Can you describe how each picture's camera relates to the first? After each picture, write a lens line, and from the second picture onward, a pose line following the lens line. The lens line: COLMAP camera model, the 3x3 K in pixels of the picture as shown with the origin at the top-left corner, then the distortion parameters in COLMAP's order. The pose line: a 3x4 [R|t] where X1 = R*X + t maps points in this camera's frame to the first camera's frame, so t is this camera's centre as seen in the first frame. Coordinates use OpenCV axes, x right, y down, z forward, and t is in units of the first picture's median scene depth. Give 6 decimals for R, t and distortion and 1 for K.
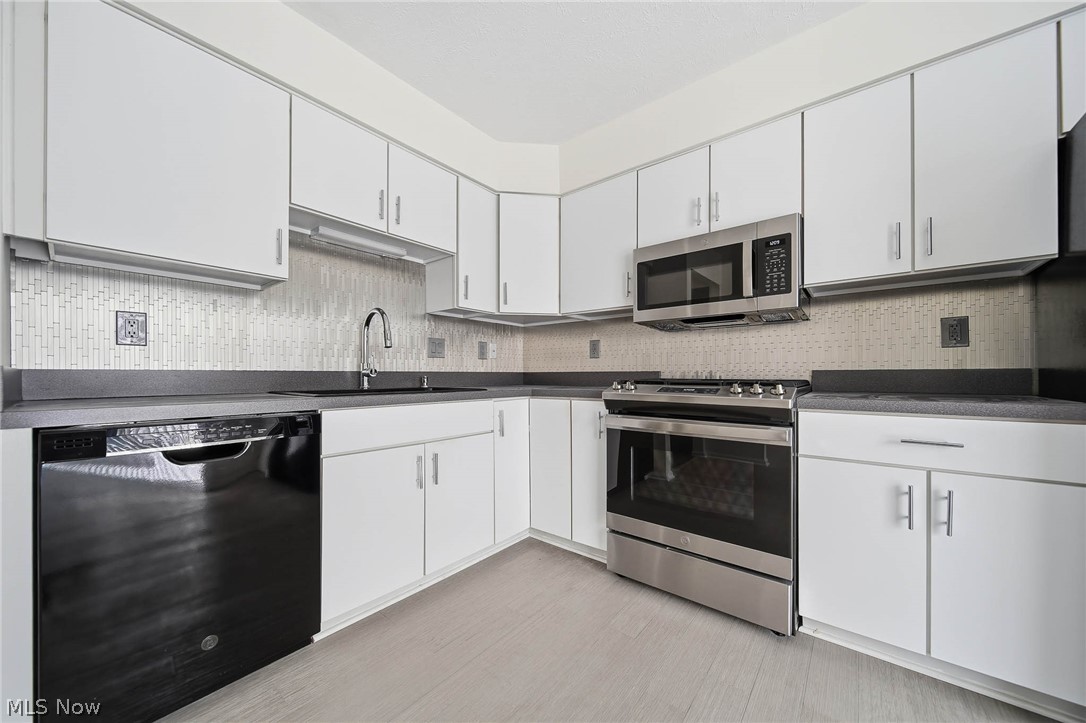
lens RADIAL K [[387.7, 0, 542.3], [0, 387.7, 374.4], [0, 0, 1]] dist [0.000252, -0.000016]
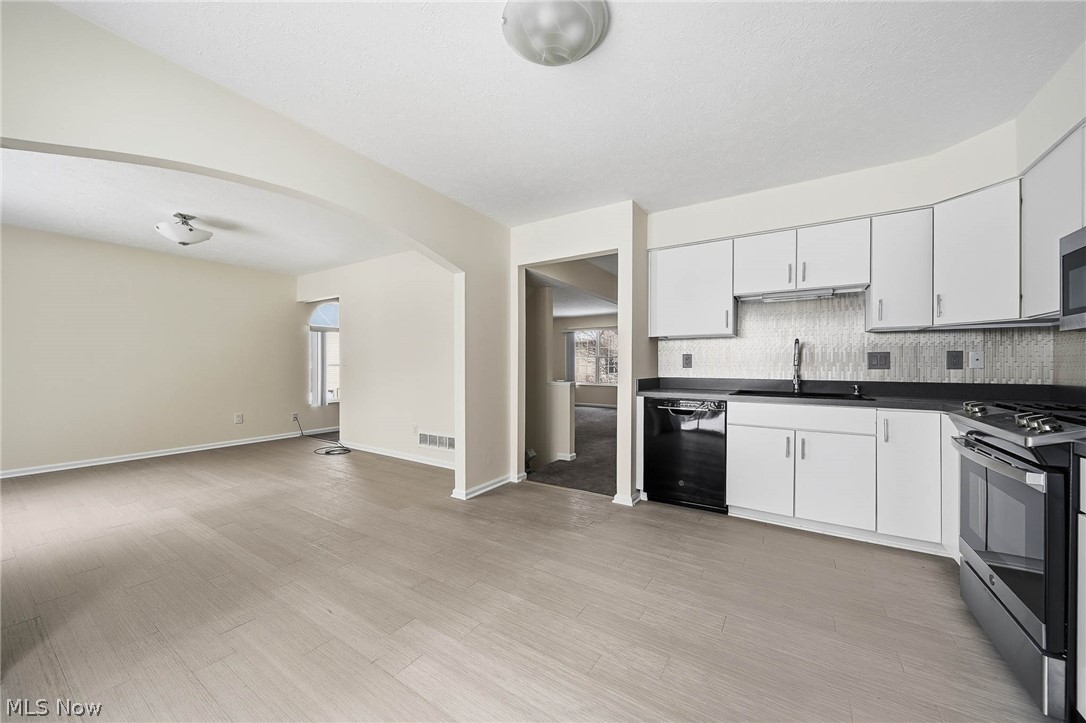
lens RADIAL K [[394.2, 0, 542.2], [0, 394.2, 367.0], [0, 0, 1]] dist [-0.001585, -0.000236]
pose [[0.111087, 0.004531, -0.993800, 0.971633], [-0.001780, 0.999989, 0.004361, -0.066357], [0.993809, 0.001285, 0.111094, -0.144730]]
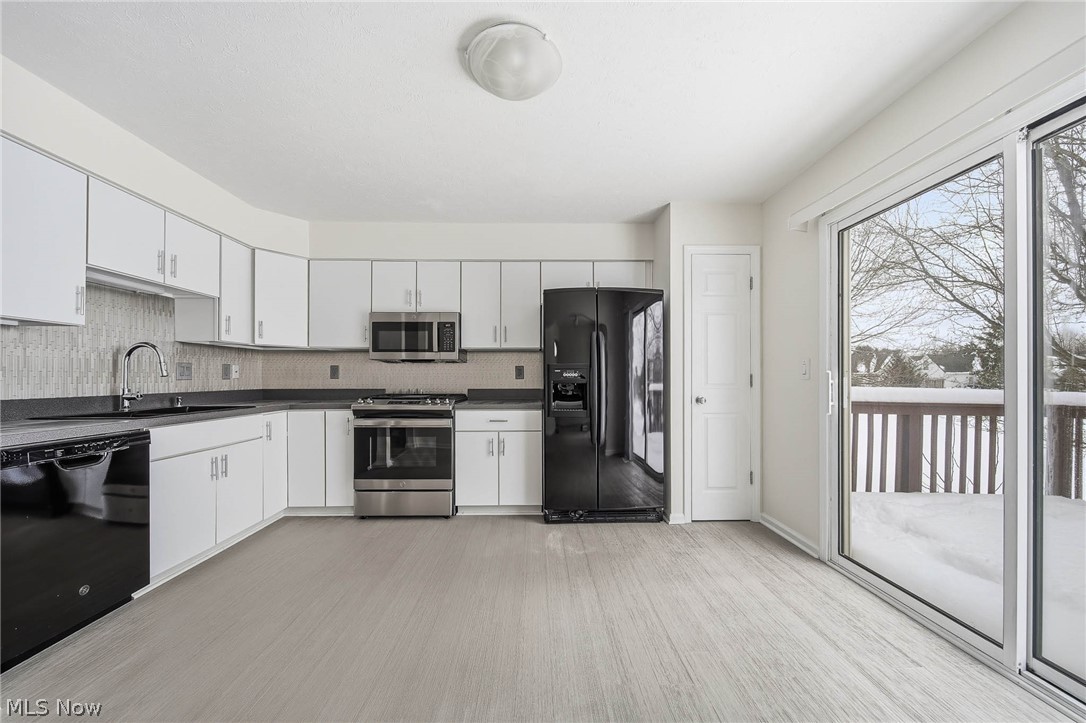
lens RADIAL K [[395.4, 0, 542.7], [0, 395.4, 375.7], [0, 0, 1]] dist [-0.000310, -0.000015]
pose [[0.759656, 0.003847, 0.650314, -0.288927], [-0.001949, 0.999991, -0.003638, -0.067215], [-0.650322, 0.001496, 0.759657, -0.711892]]
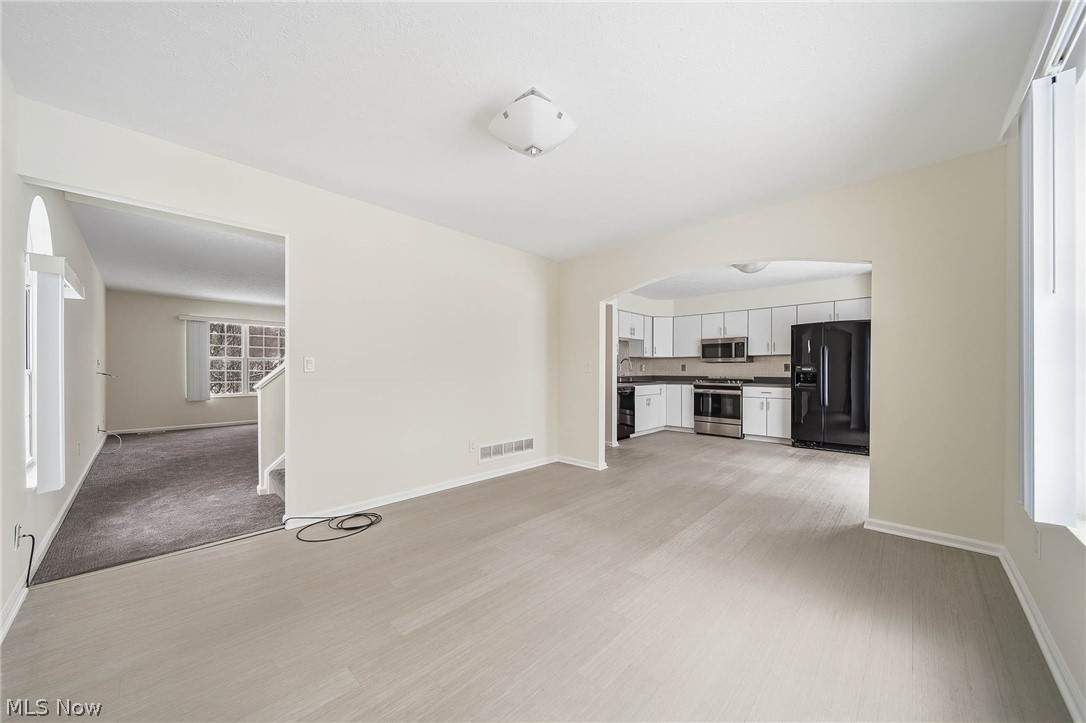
lens RADIAL K [[387.7, 0, 542.3], [0, 387.7, 374.4], [0, 0, 1]] dist [0.000252, -0.000016]
pose [[0.997124, 0.001678, -0.075764, -0.919813], [-0.000602, 0.999899, 0.014216, -0.077363], [0.075780, -0.014130, 0.997024, -2.567039]]
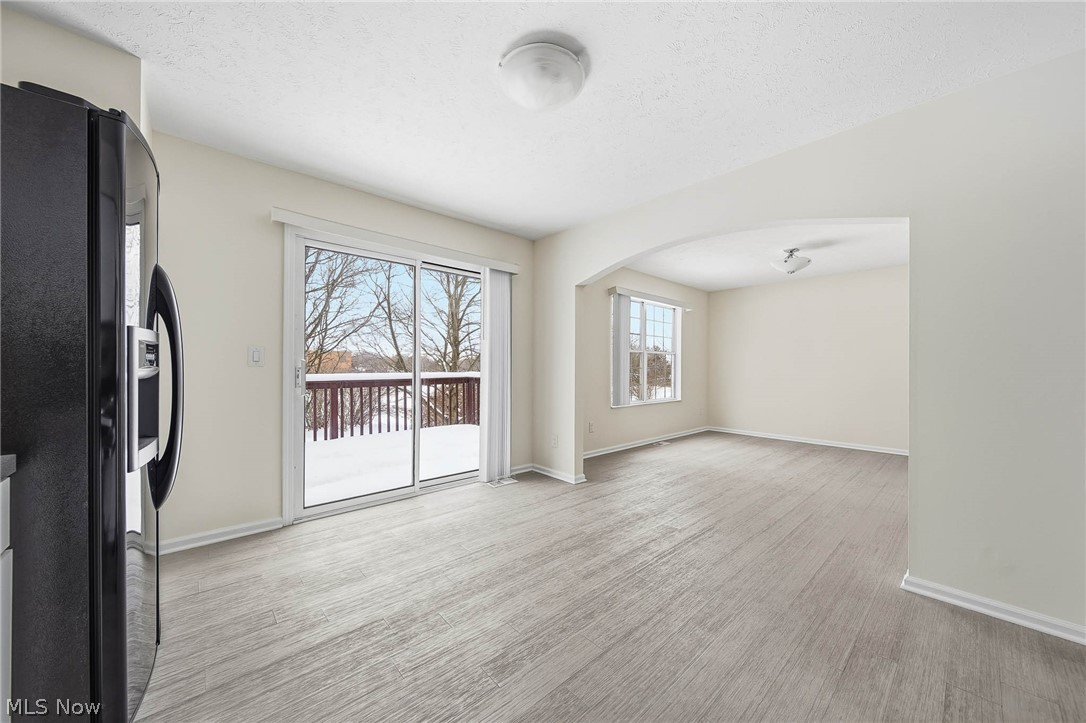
lens RADIAL K [[394.2, 0, 542.2], [0, 394.2, 367.0], [0, 0, 1]] dist [-0.001585, -0.000236]
pose [[-0.988694, -0.008451, 0.149711, 0.067424], [-0.008173, 0.999964, 0.002470, -0.070608], [-0.149727, 0.001219, -0.988727, 0.872854]]
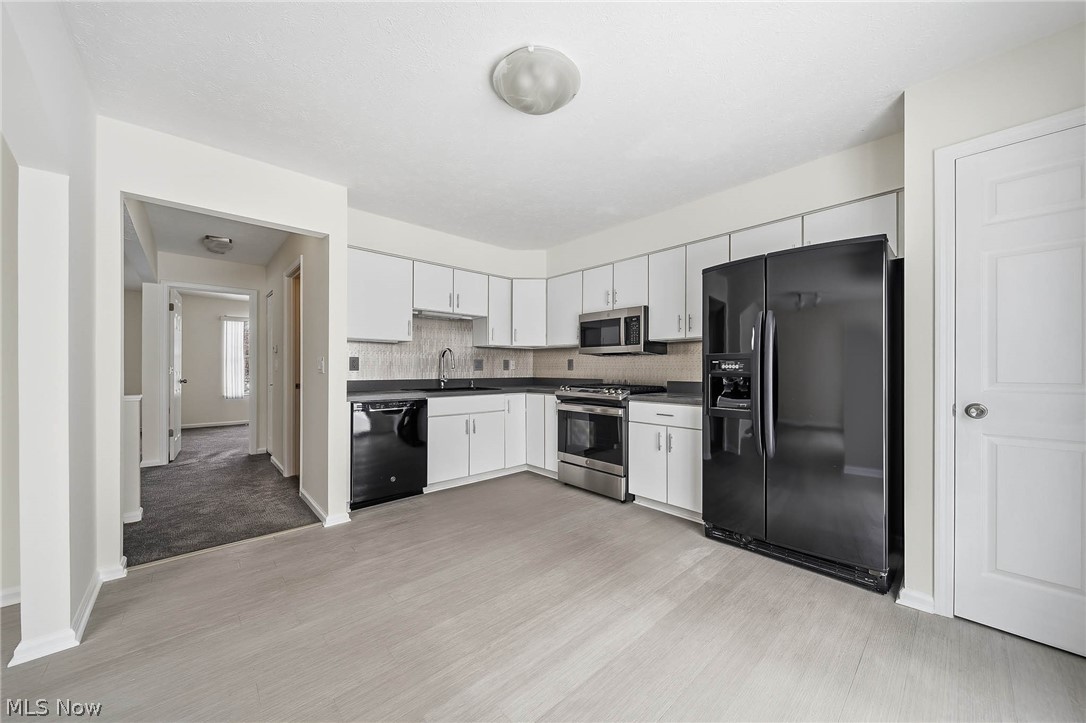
lens RADIAL K [[385.5, 0, 545.2], [0, 385.5, 366.6], [0, 0, 1]] dist [0.000348, 0.000013]
pose [[0.990221, 0.002383, -0.139489, 0.357416], [-0.002891, 0.999990, -0.003442, -0.069893], [0.139480, 0.003812, 0.990218, -0.921515]]
